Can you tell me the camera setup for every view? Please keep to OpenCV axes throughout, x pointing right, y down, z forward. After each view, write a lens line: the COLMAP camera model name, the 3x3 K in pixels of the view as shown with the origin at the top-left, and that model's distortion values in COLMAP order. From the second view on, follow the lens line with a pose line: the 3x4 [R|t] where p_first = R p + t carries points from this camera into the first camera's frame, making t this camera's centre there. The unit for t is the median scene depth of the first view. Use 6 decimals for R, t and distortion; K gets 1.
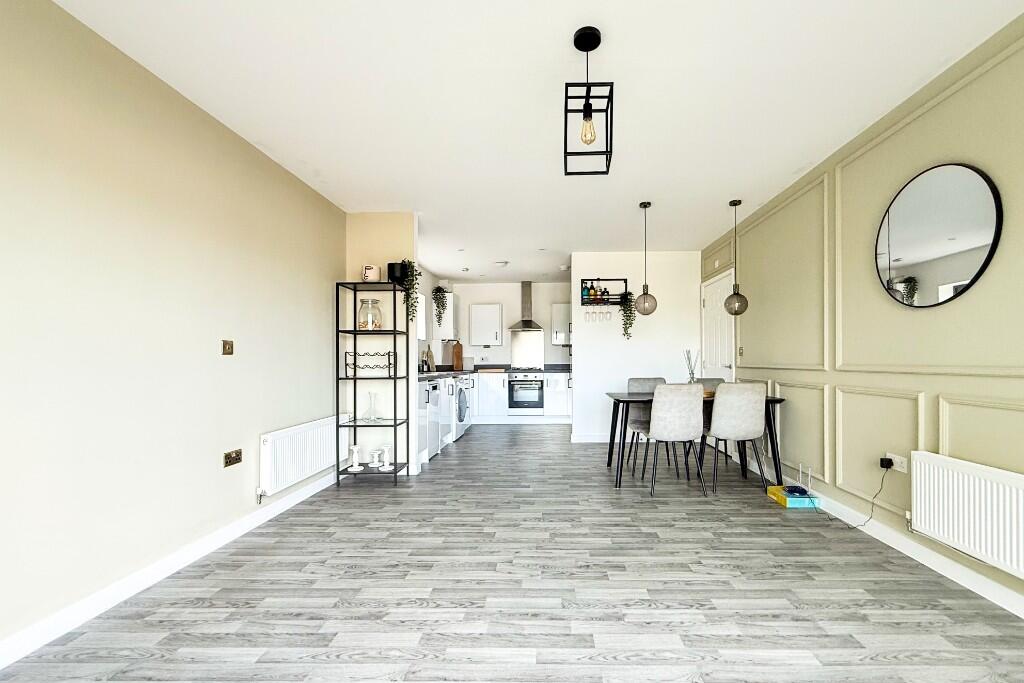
lens RADIAL K [[428.5, 0, 547.7], [0, 428.5, 367.3], [0, 0, 1]] dist [-0.003055, 0.000169]
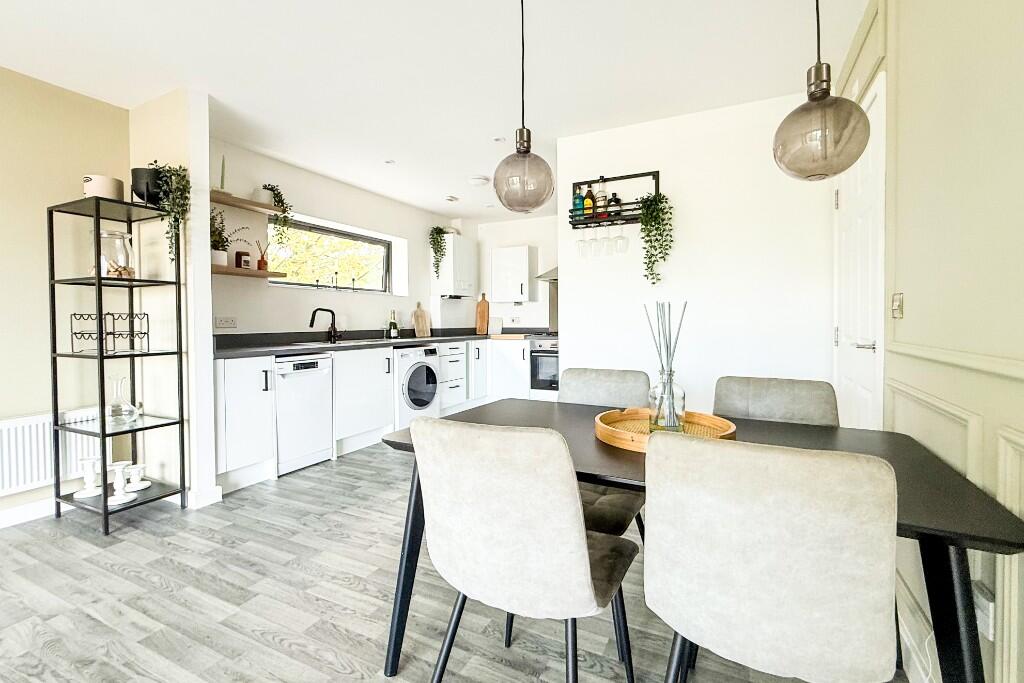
lens RADIAL K [[428.5, 0, 513.0], [0, 428.5, 328.9], [0, 0, 1]] dist [-0.003055, 0.000169]
pose [[0.895689, 0.010894, -0.444547, 0.264644], [-0.007543, 0.999928, 0.009305, -0.014877], [0.444617, -0.004982, 0.895707, 0.450156]]
